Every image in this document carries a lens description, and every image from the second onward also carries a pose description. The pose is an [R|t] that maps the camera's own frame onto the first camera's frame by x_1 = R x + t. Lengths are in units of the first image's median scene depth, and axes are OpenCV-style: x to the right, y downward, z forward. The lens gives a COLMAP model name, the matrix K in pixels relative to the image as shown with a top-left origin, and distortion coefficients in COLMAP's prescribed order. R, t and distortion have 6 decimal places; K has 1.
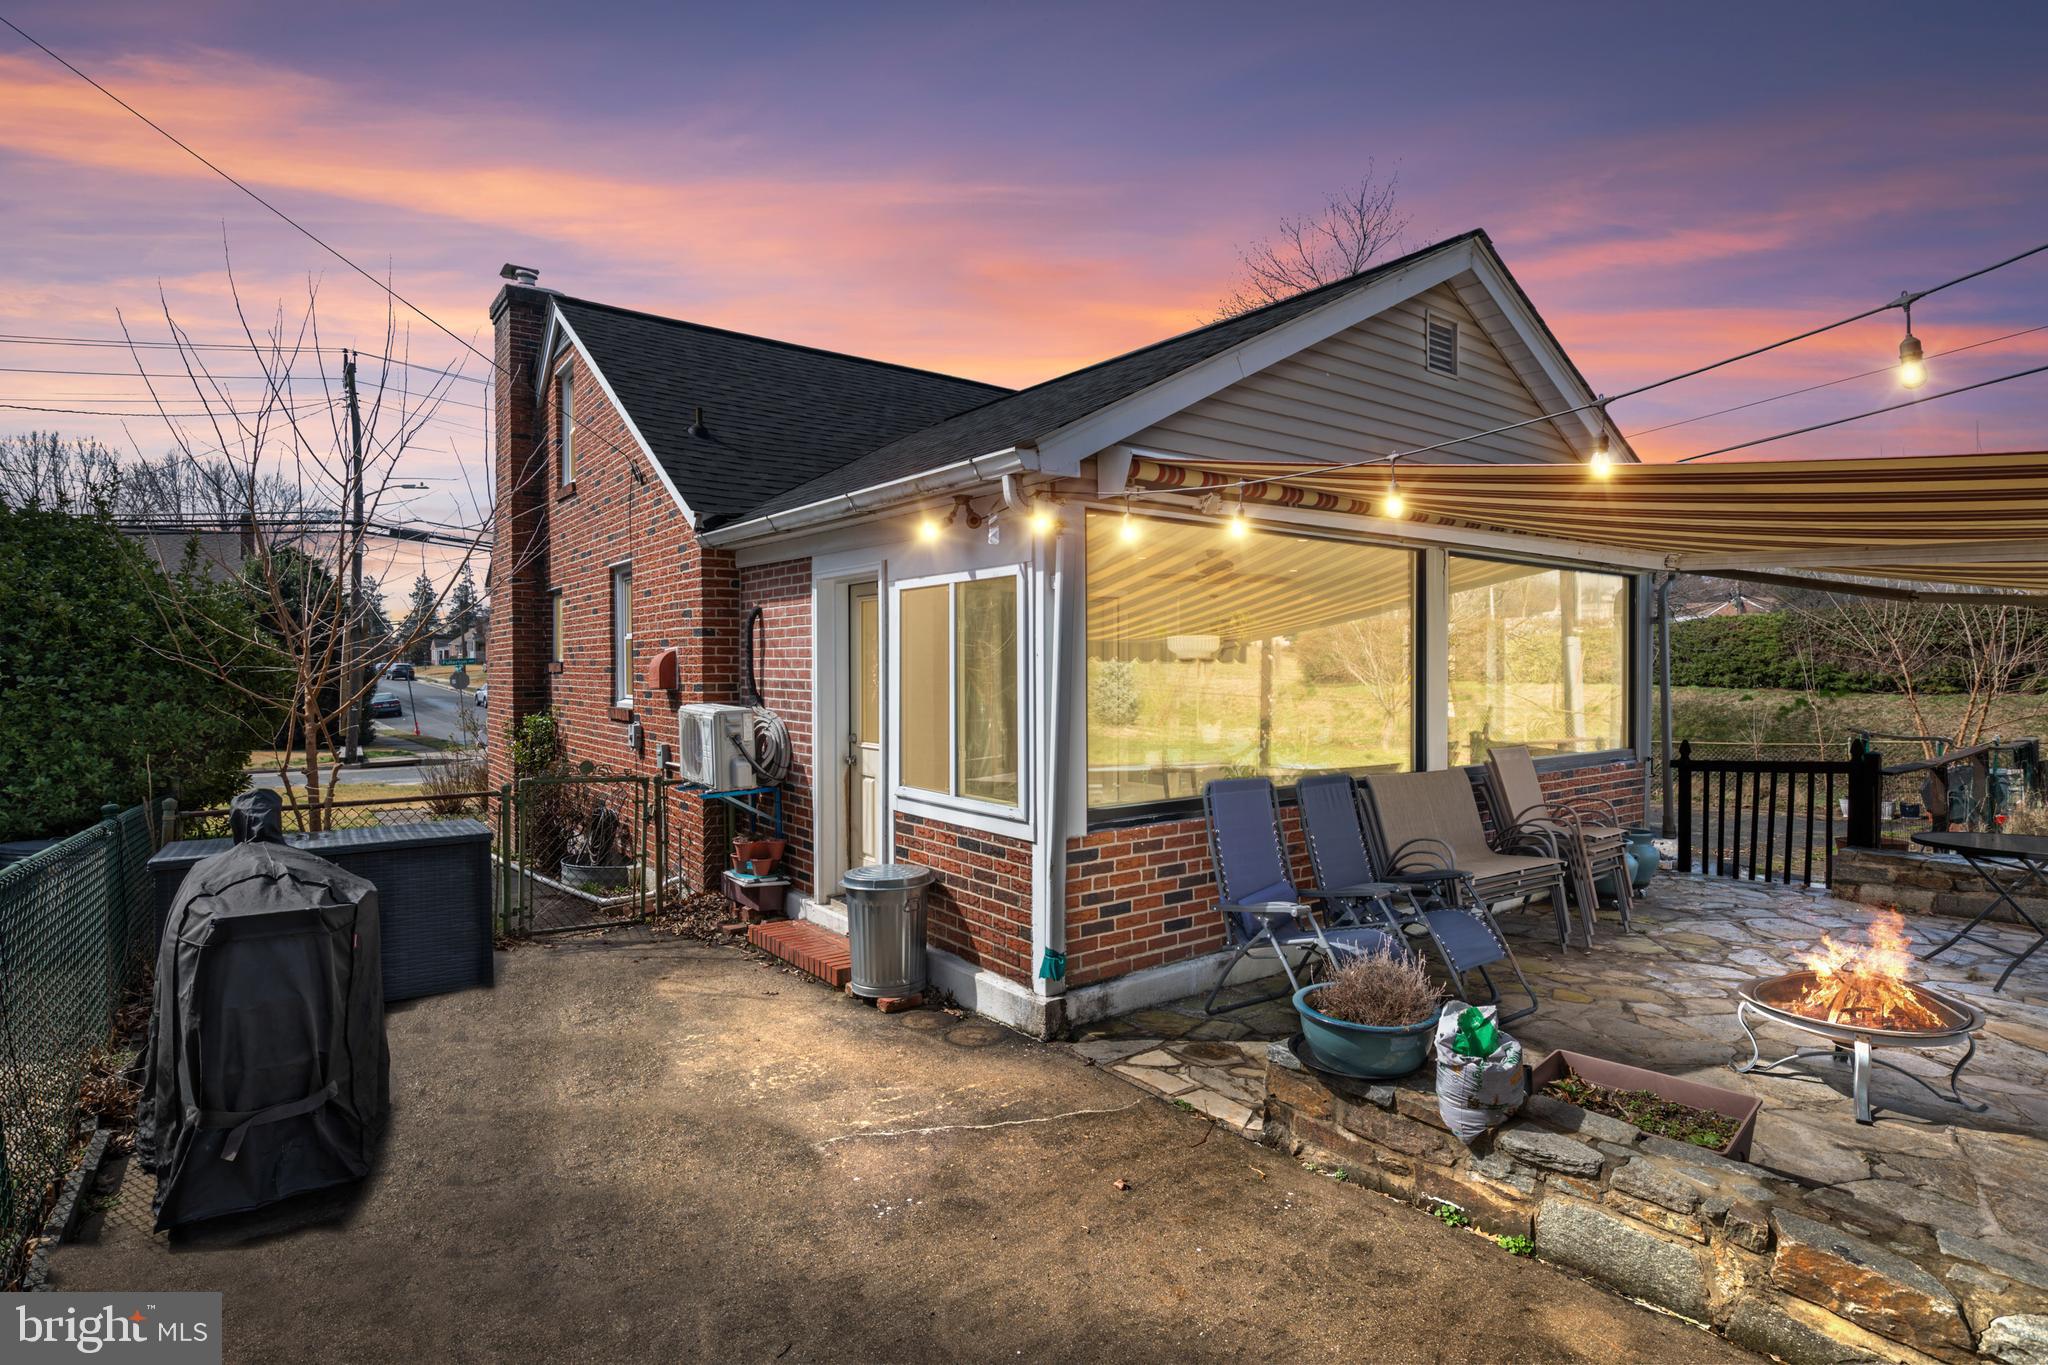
lens RADIAL K [[1030.6, 0, 1024.0], [0, 1030.6, 682.5], [0, 0, 1]] dist [-0.000732, 0.000245]
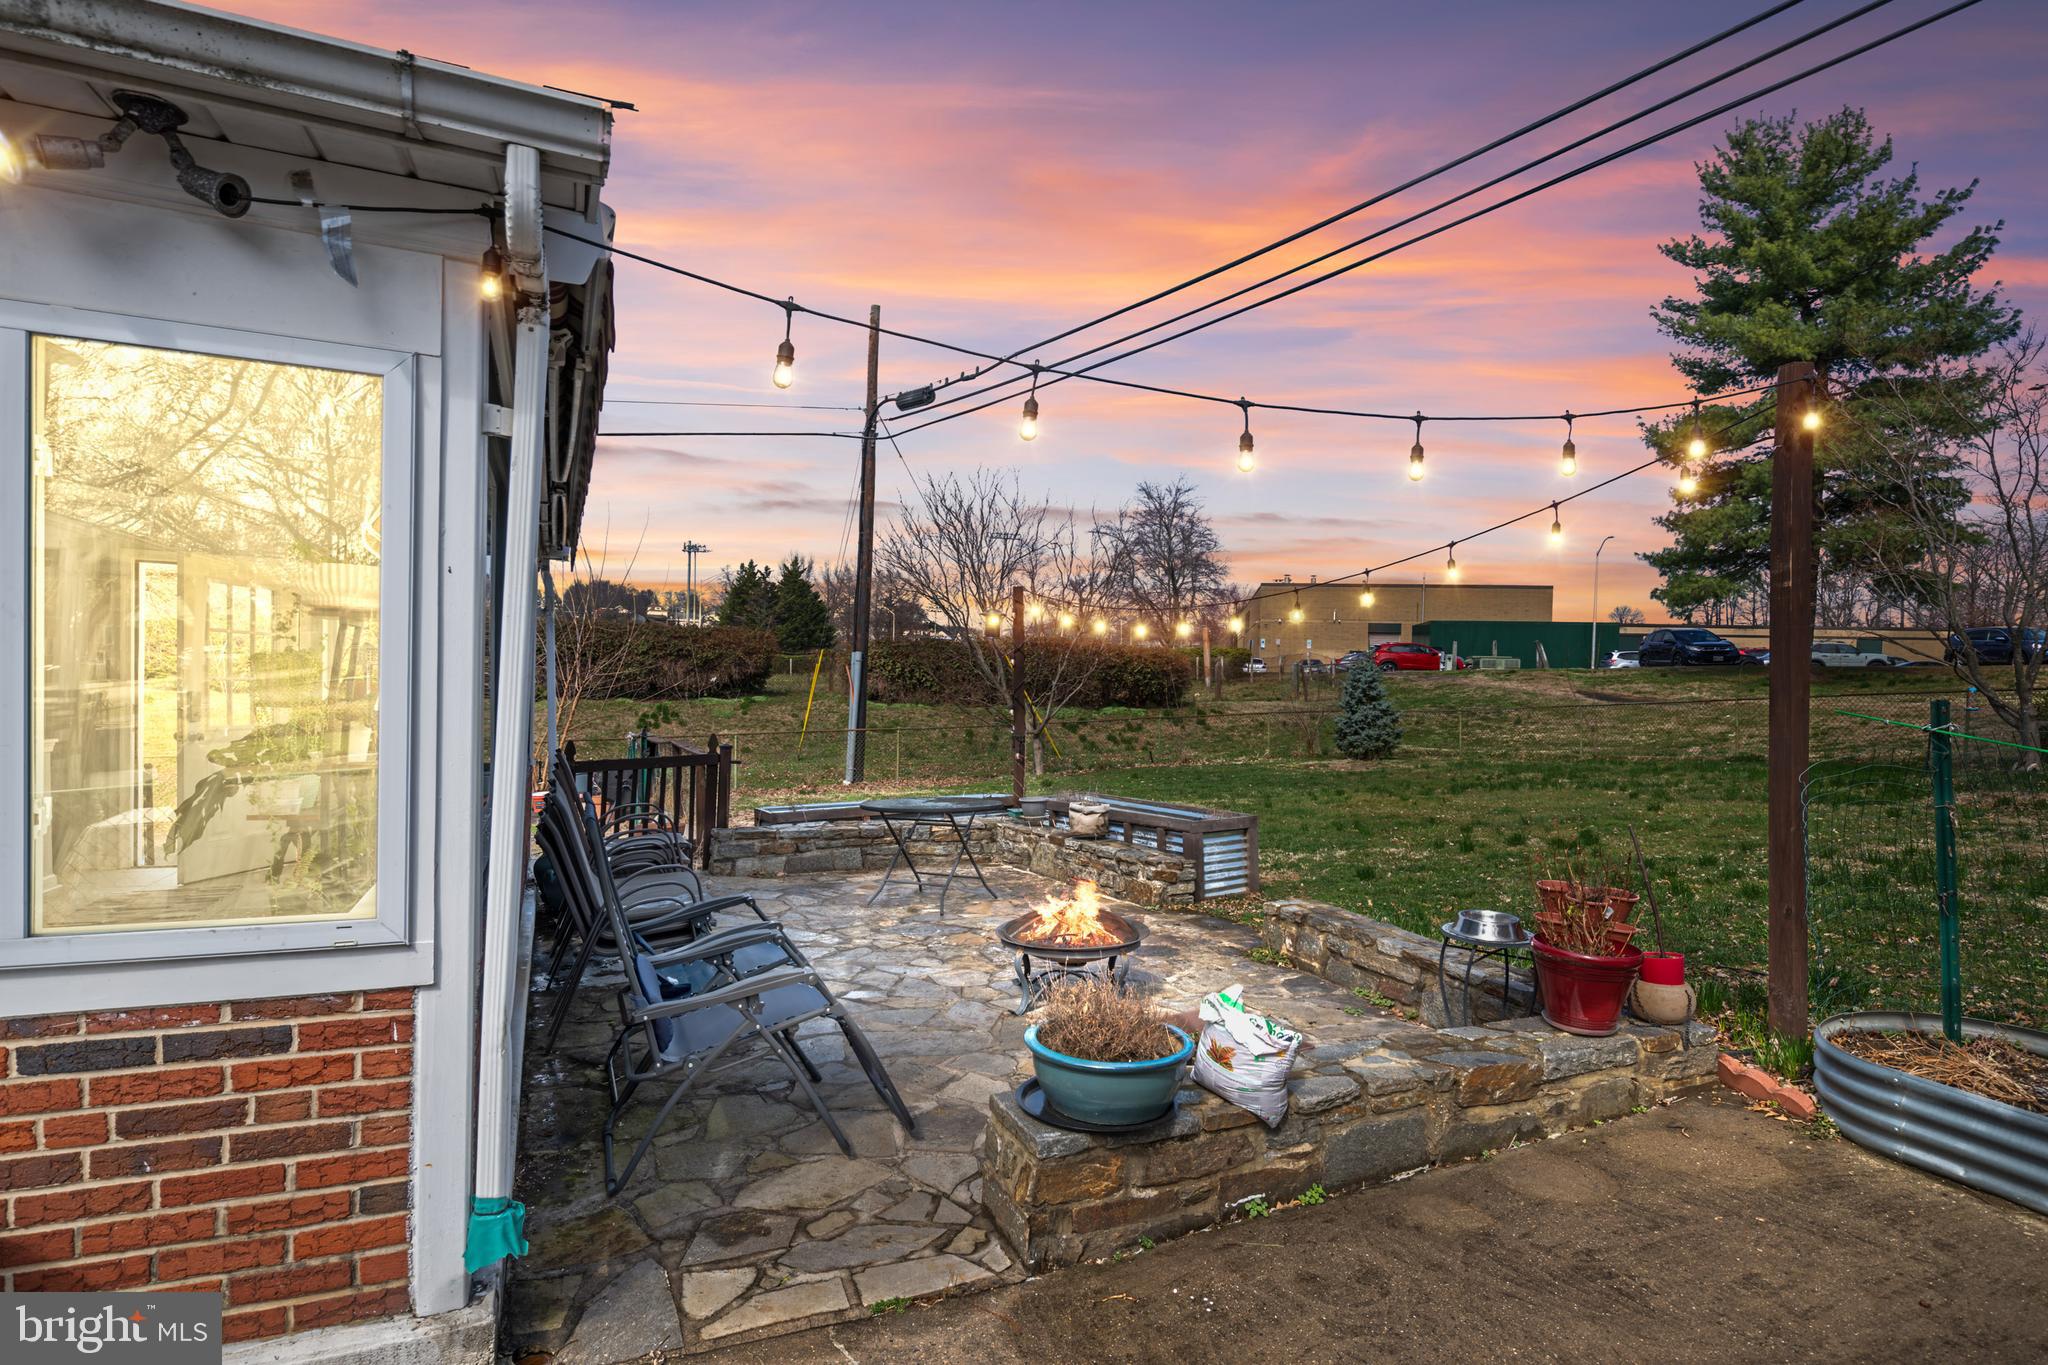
lens RADIAL K [[1057.5, 0, 1038.5], [0, 1057.5, 717.1], [0, 0, 1]] dist [-0.001824, 0.000142]
pose [[0.207714, -0.009127, 0.978147, -0.378901], [-0.011827, 0.999860, 0.011841, 0.029120], [-0.978118, -0.014028, 0.207577, 0.635288]]
